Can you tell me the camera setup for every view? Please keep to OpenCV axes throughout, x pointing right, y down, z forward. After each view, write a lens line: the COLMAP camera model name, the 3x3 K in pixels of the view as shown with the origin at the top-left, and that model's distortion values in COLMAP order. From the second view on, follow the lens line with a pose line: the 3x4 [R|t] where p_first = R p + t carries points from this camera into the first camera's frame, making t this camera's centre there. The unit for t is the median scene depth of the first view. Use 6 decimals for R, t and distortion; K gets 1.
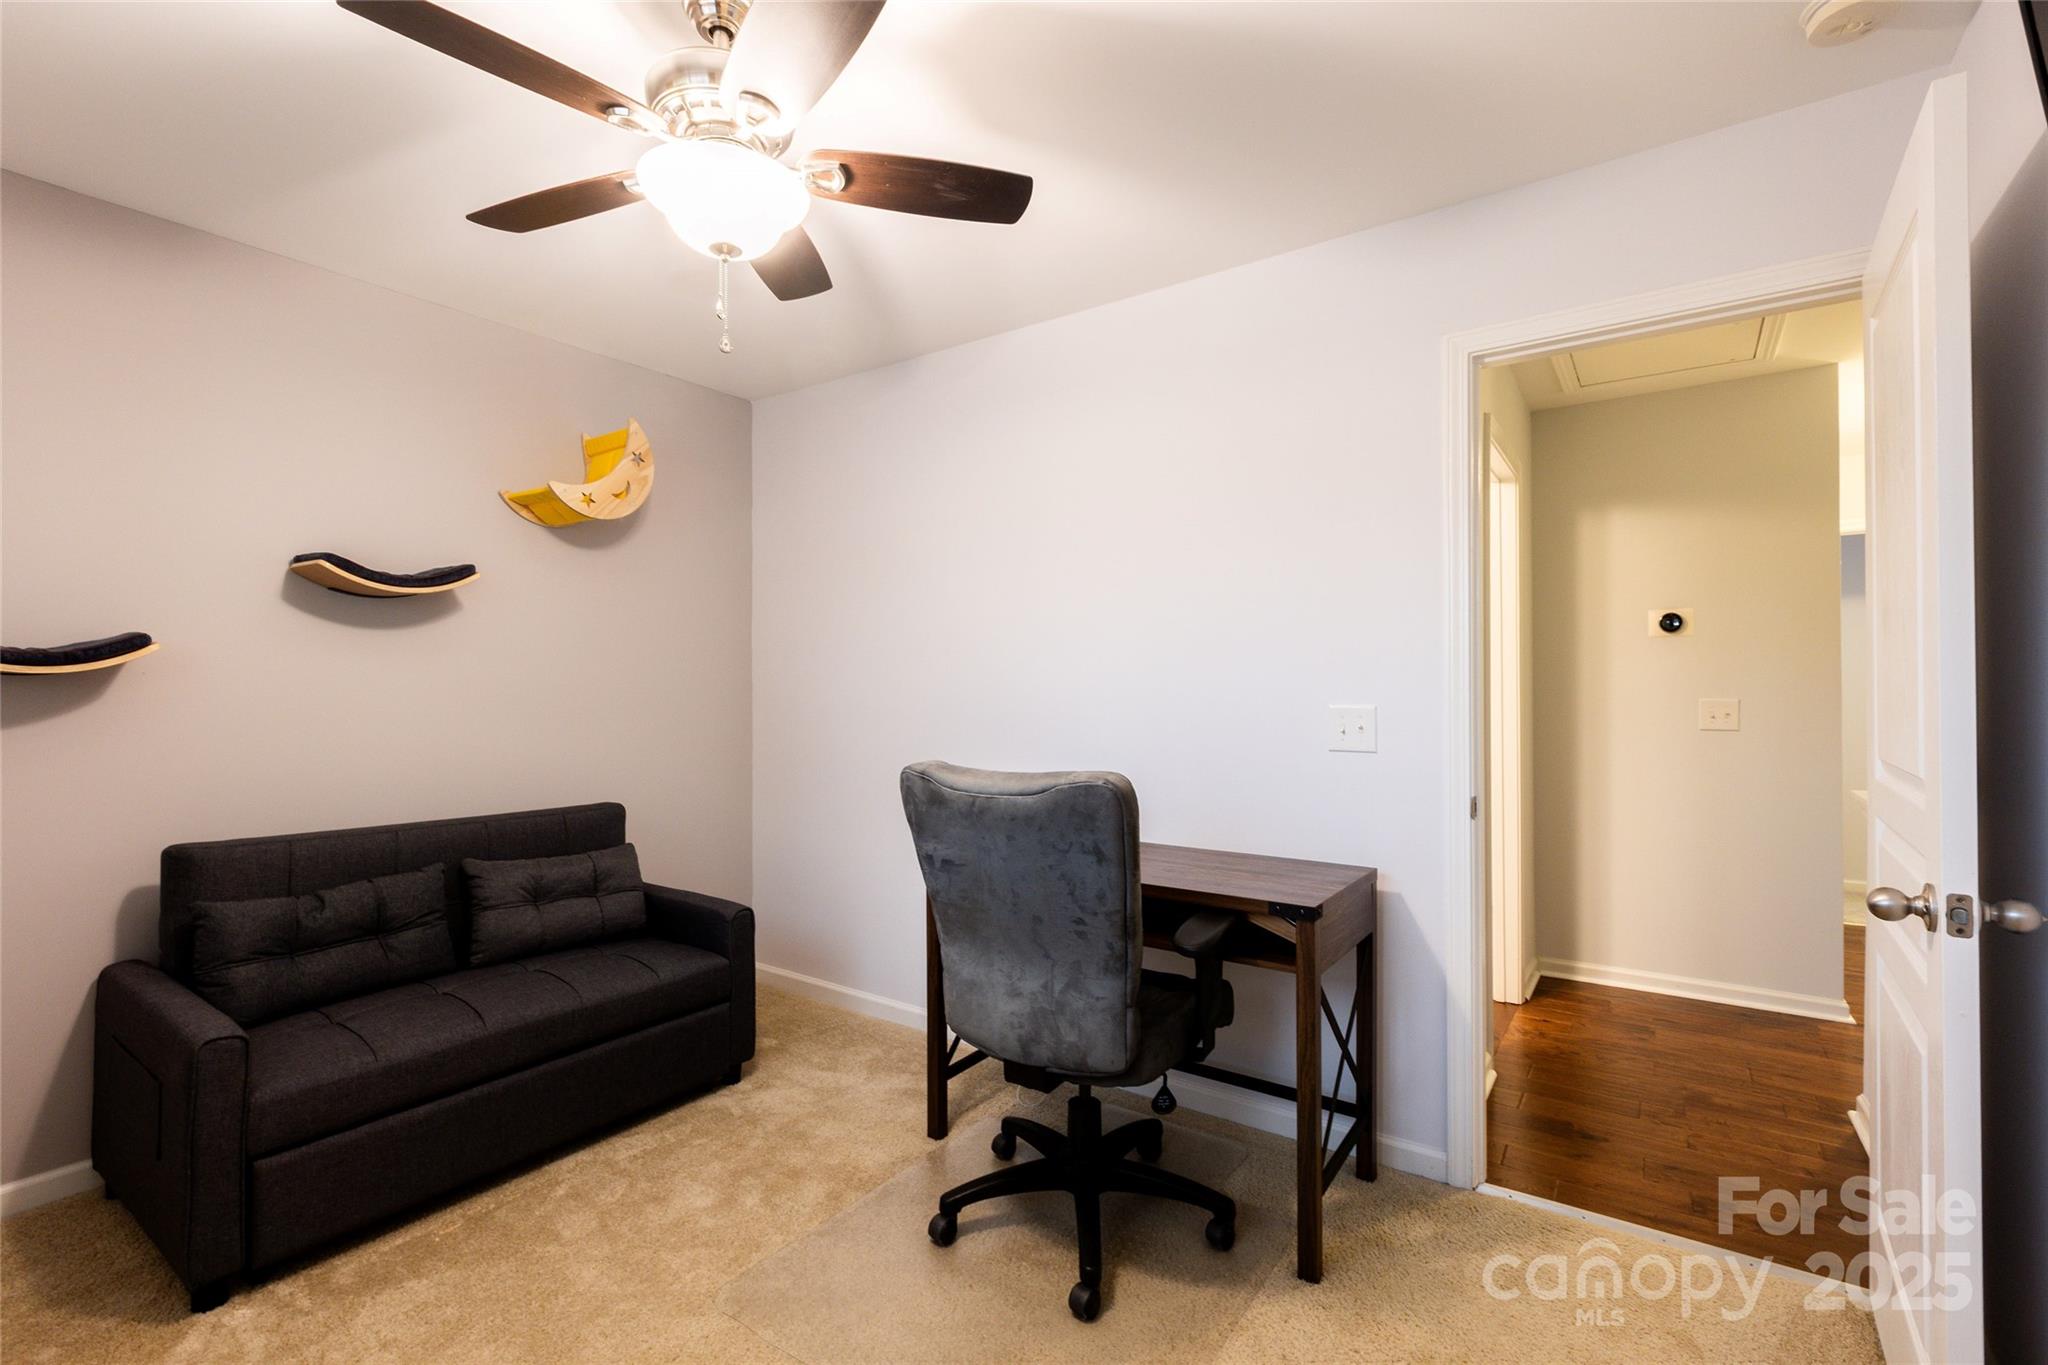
lens RADIAL K [[914.0, 0, 1025.7], [0, 914.0, 676.8], [0, 0, 1]] dist [0.000344, 0.000044]
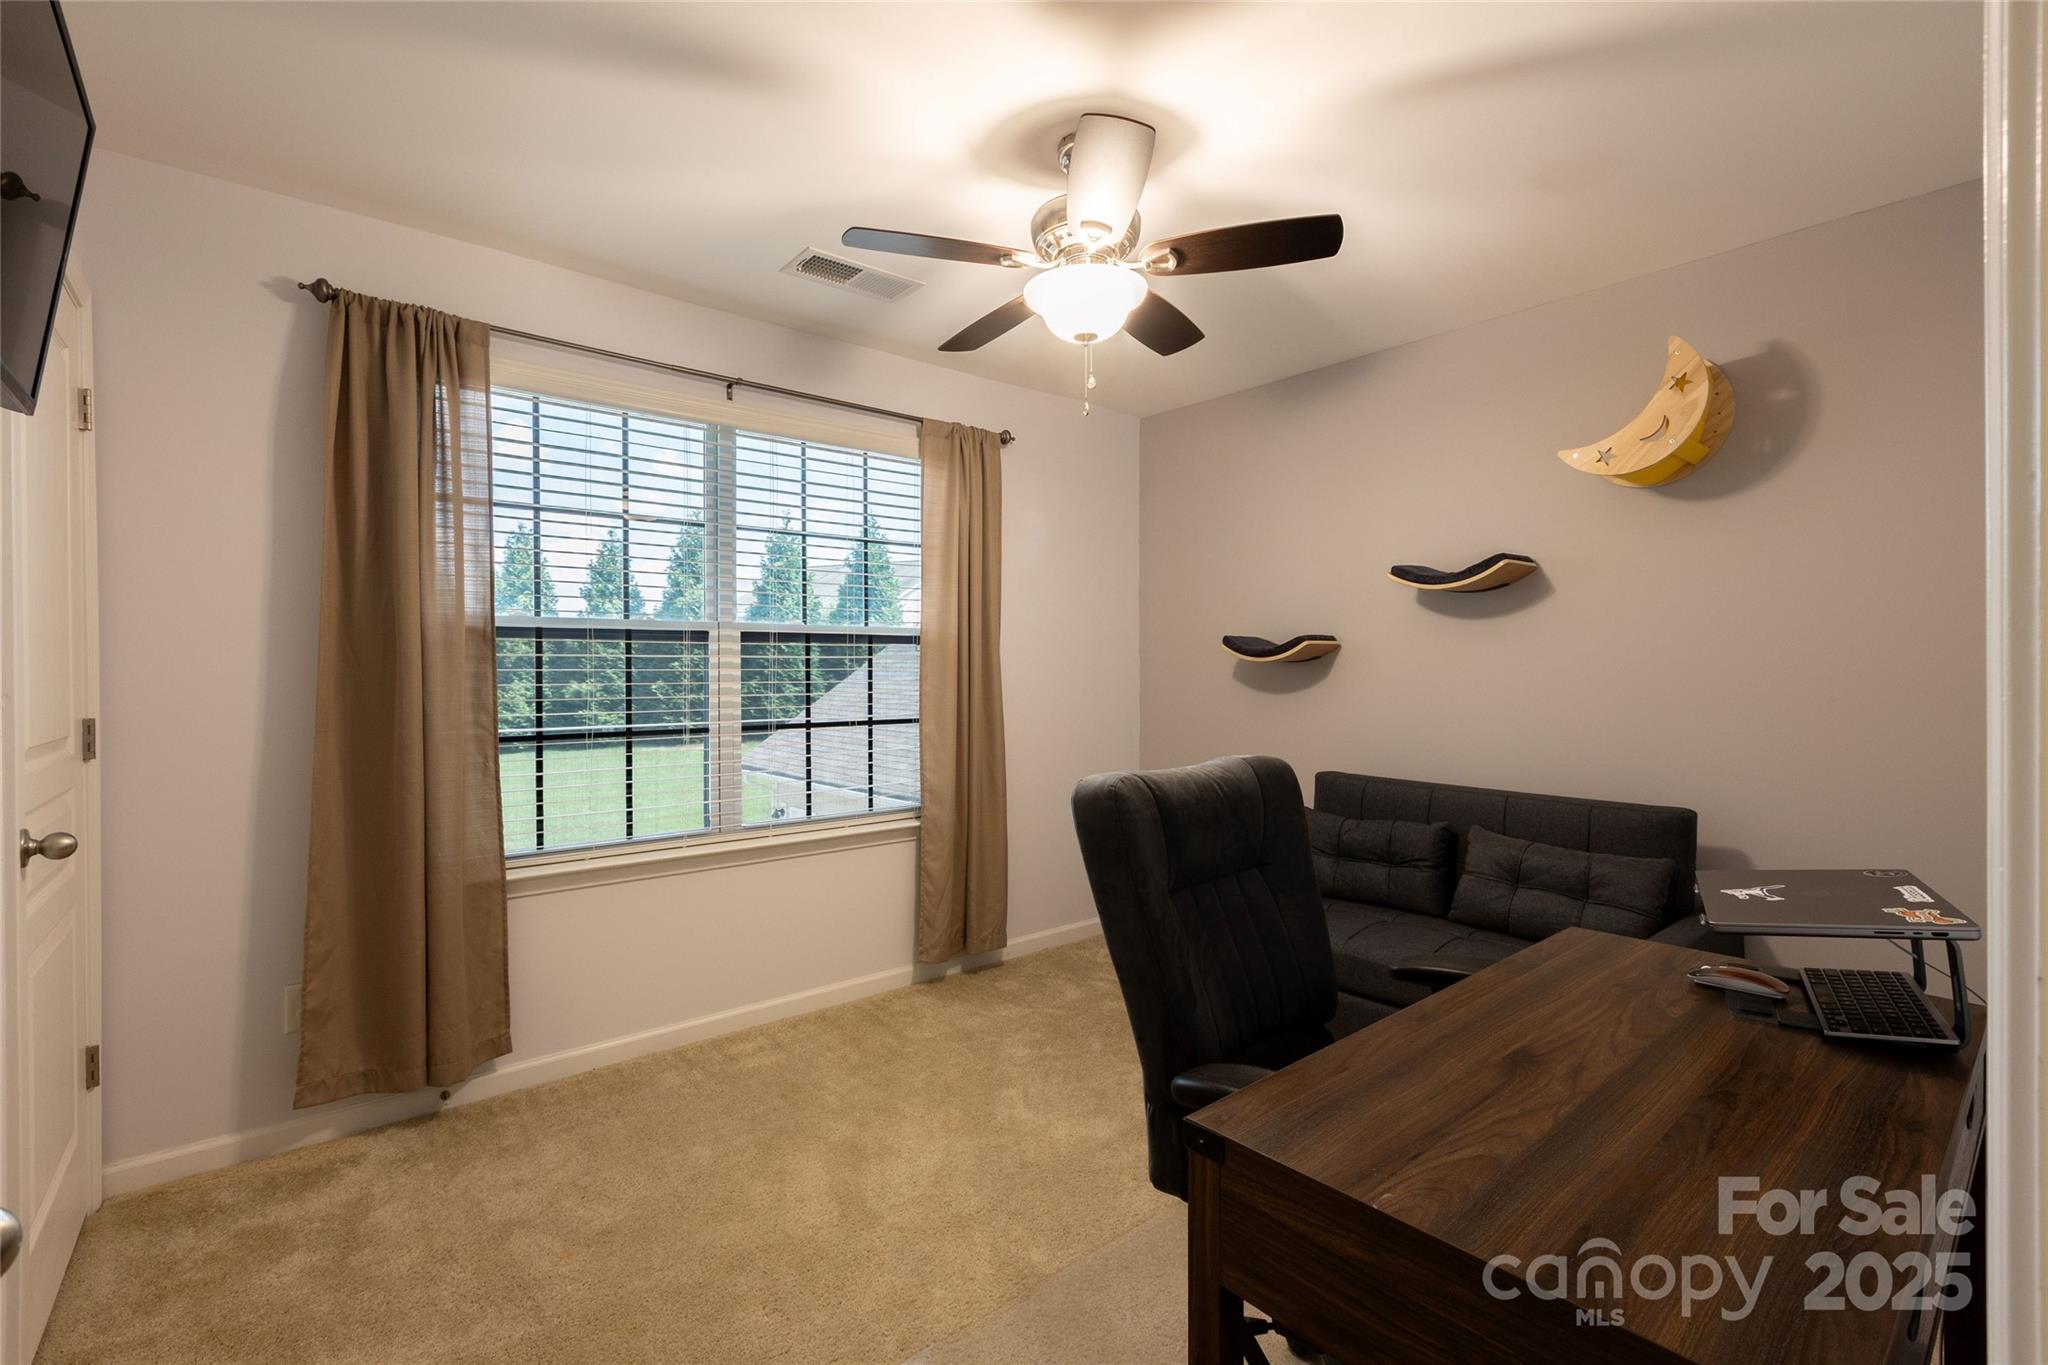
lens RADIAL K [[914.0, 0, 1025.7], [0, 914.0, 676.8], [0, 0, 1]] dist [0.000344, 0.000044]
pose [[-0.248982, 0.017026, -0.968358, 0.537921], [0.016816, 0.999771, 0.013255, -0.002160], [0.968362, -0.012984, -0.249212, 0.695361]]
